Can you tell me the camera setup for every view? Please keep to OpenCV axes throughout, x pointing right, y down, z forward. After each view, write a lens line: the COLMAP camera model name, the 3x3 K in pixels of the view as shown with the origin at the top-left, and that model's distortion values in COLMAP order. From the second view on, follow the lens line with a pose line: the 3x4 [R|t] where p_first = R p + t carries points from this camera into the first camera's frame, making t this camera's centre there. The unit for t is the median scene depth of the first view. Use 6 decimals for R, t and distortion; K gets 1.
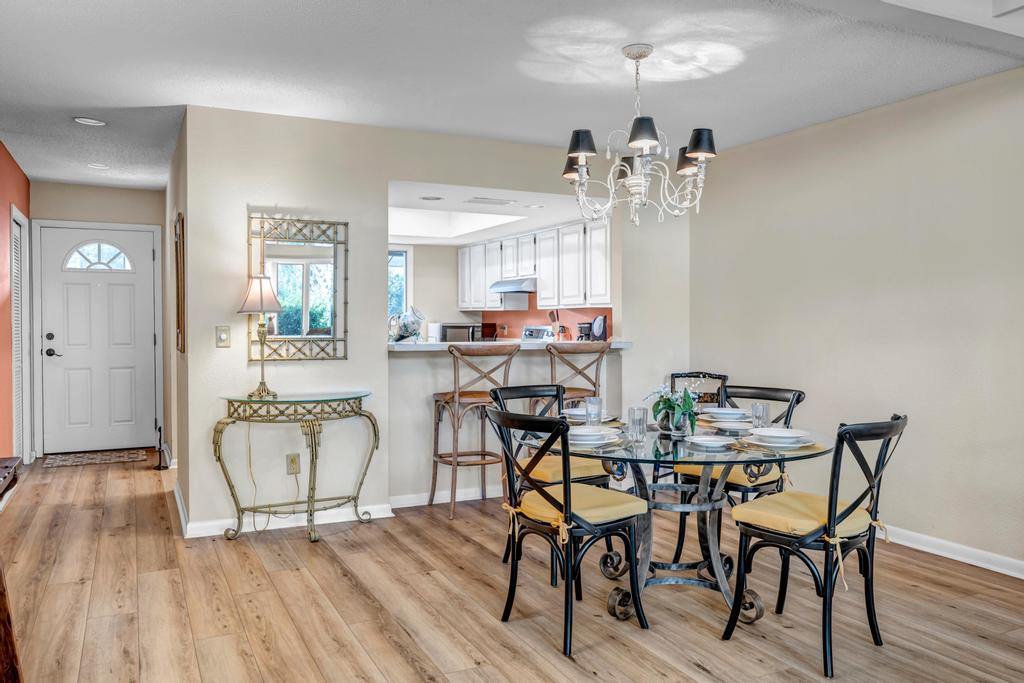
lens RADIAL K [[777.1, 0, 512.0], [0, 777.1, 341.5], [0, 0, 1]] dist [0.006174, 0.003485]
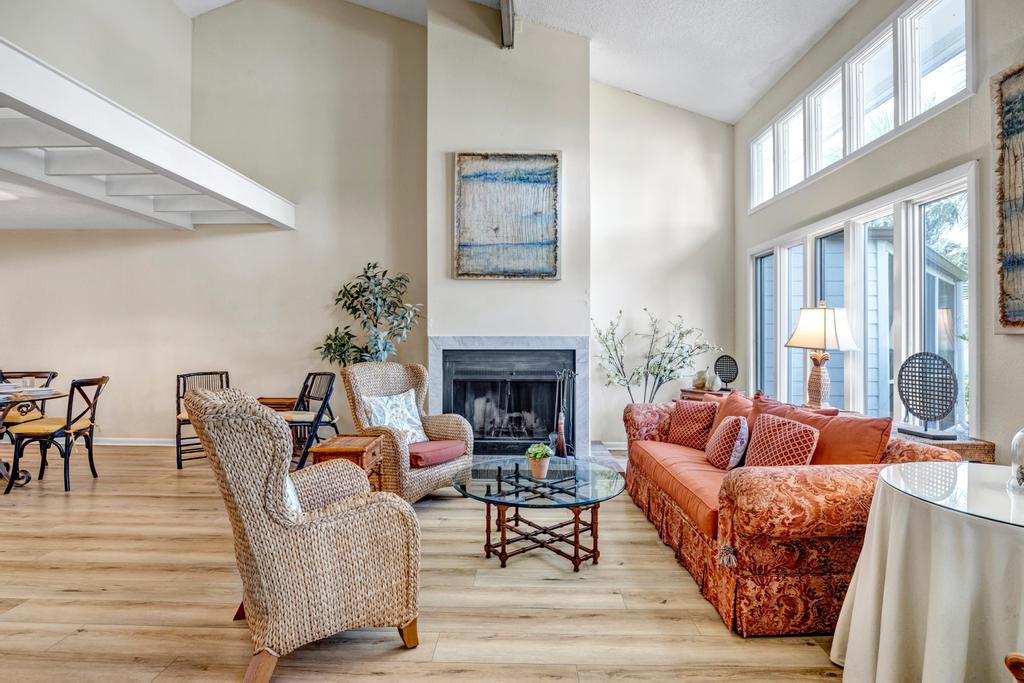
lens RADIAL K [[497.2, 0, 512.2], [0, 497.2, 337.1], [0, 0, 1]] dist [-0.011513, 0.000344]
pose [[0.465688, 0.004333, 0.884938, -0.166267], [0.018942, 0.999710, -0.014862, 0.014798], [-0.884746, 0.023684, 0.465471, -0.523398]]
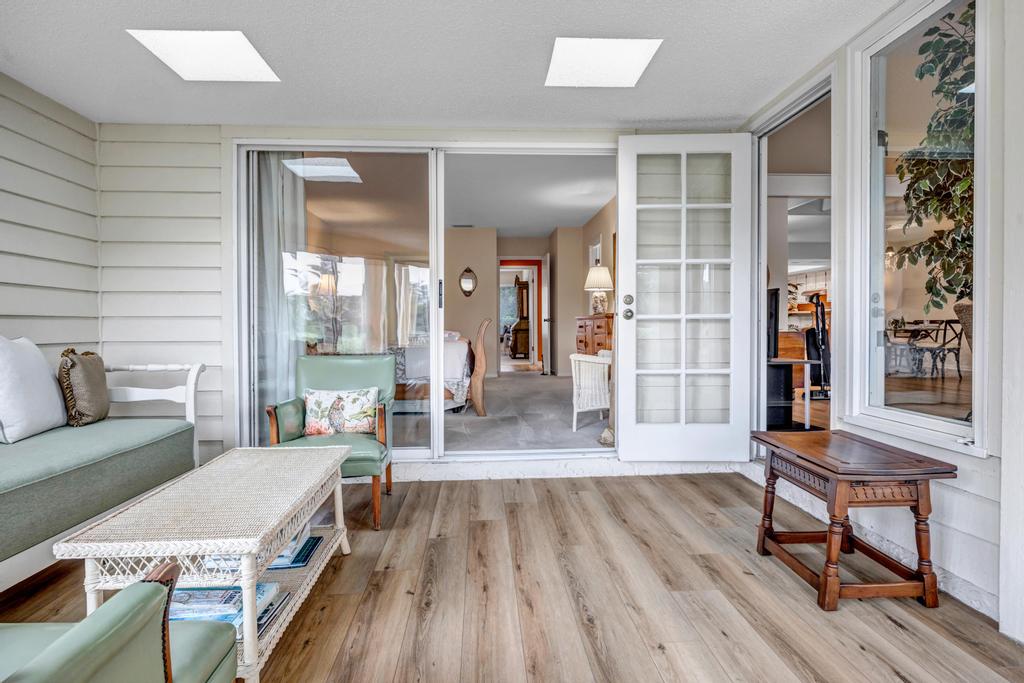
lens RADIAL K [[527.2, 0, 511.0], [0, 527.2, 335.8], [0, 0, 1]] dist [-0.001022, 0.000178]
pose [[0.918212, 0.004128, -0.396067, -0.393169], [-0.006480, 0.999968, -0.004601, 0.135665], [0.396036, 0.006791, 0.918210, -1.624480]]
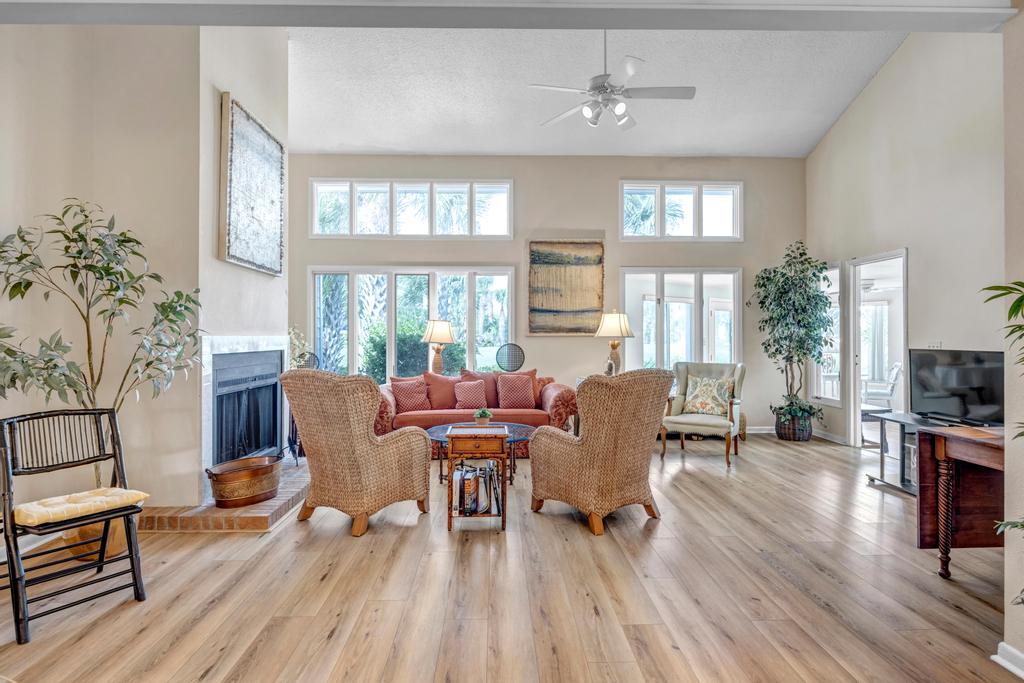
lens RADIAL K [[535.0, 0, 512.0], [0, 535.0, 341.5], [0, 0, 1]] dist [-0.000392, -0.000051]
pose [[-0.908474, 0.003146, 0.417930, -0.060268], [0.012583, 0.999724, 0.019826, -0.001191], [-0.417753, 0.023270, -0.908263, 0.669073]]
